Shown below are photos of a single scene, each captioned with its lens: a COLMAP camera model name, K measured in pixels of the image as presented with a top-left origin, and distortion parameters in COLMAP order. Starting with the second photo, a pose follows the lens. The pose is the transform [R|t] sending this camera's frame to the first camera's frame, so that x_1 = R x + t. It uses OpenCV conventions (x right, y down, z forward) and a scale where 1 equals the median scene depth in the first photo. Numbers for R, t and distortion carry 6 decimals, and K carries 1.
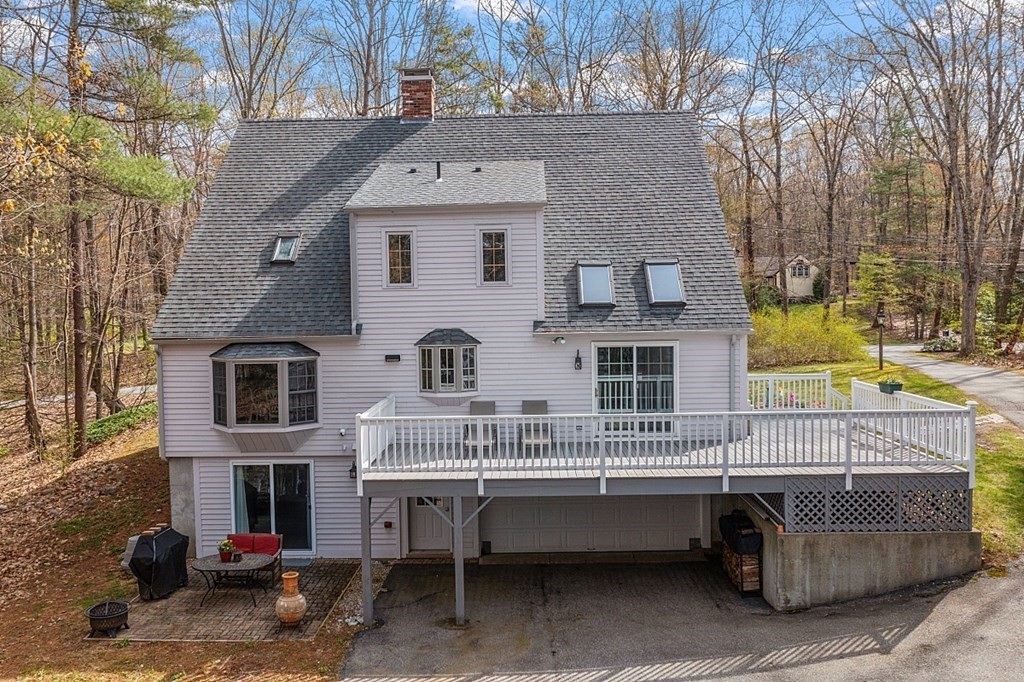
lens RADIAL K [[797.7, 0, 510.8], [0, 797.7, 337.2], [0, 0, 1]] dist [-0.022542, 0.007139]
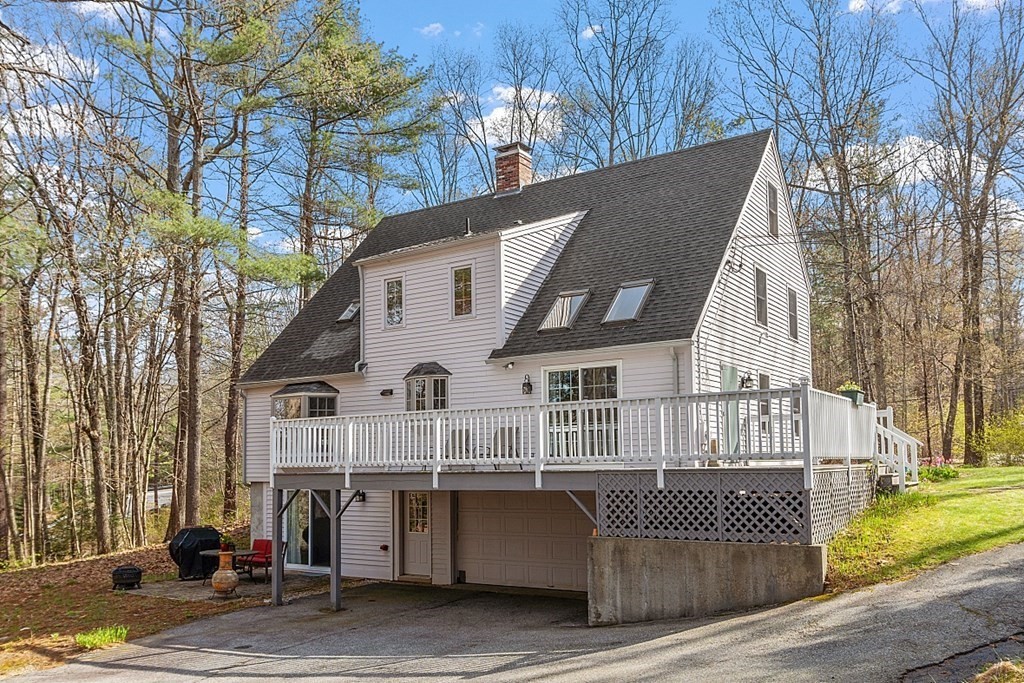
lens RADIAL K [[842.7, 0, 496.1], [0, 842.7, 408.7], [0, 0, 1]] dist [0.009226, 0.000655]
pose [[0.846009, -0.029115, -0.532373, 0.604764], [-0.024578, 0.995317, -0.093492, 0.155611], [0.532602, 0.092180, 0.841331, 0.105353]]
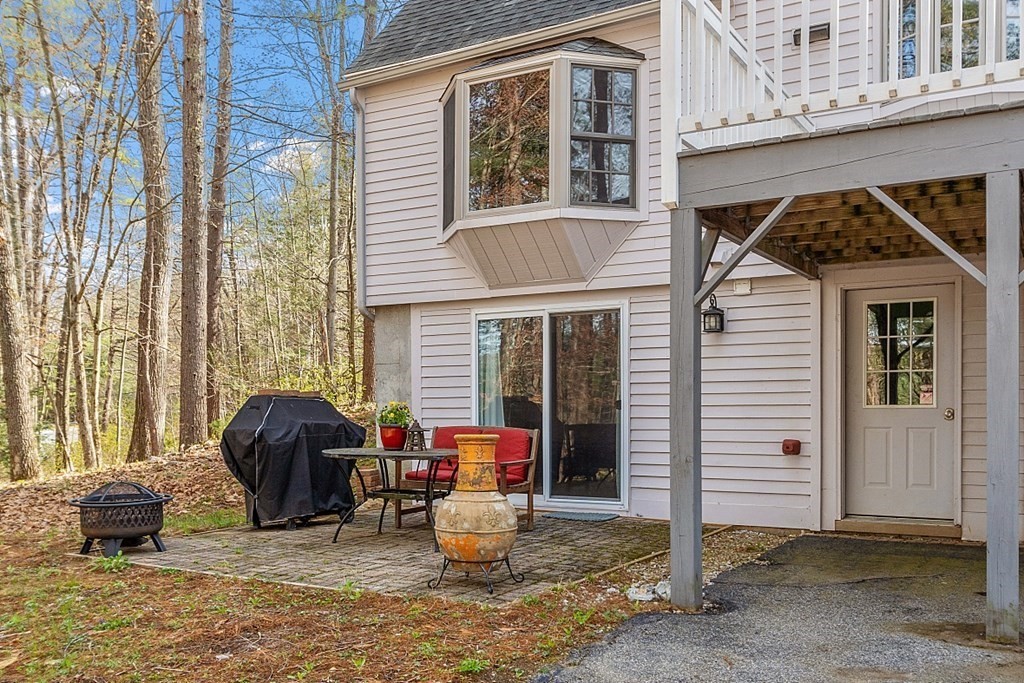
lens RADIAL K [[953.3, 0, 508.5], [0, 953.3, 420.9], [0, 0, 1]] dist [0.016240, 0.000000]
pose [[0.875666, 0.020515, -0.482481, -0.044633], [-0.032333, 0.999346, -0.016190, 0.241721], [0.481833, 0.029778, 0.875757, 0.506205]]
